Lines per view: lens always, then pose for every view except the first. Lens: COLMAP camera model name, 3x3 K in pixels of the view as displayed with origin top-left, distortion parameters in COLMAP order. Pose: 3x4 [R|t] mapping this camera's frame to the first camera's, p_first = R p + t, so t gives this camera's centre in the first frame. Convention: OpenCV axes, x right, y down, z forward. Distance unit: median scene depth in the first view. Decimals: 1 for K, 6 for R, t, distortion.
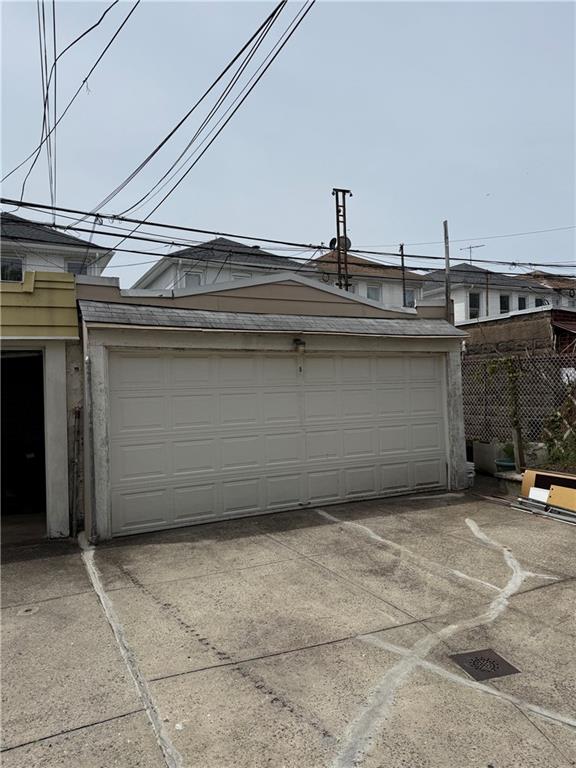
lens RADIAL K [[536.7, 0, 288.4], [0, 536.7, 384.1], [0, 0, 1]] dist [0.019740, -0.010591]
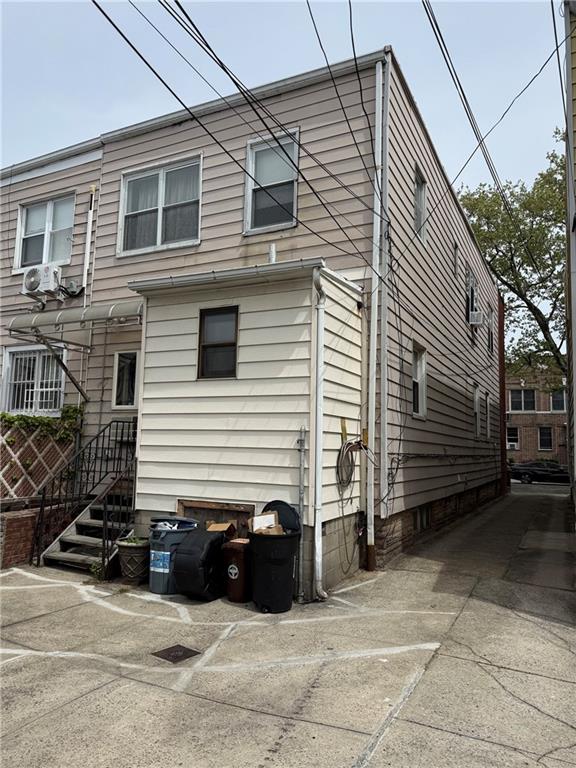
lens RADIAL K [[536.7, 0, 289.4], [0, 536.7, 384.2], [0, 0, 1]] dist [0.019740, -0.010591]
pose [[-0.596177, 0.105669, 0.795869, -0.911656], [-0.015706, 0.989576, -0.143153, 0.032905], [-0.802700, -0.097844, -0.588303, 1.546832]]
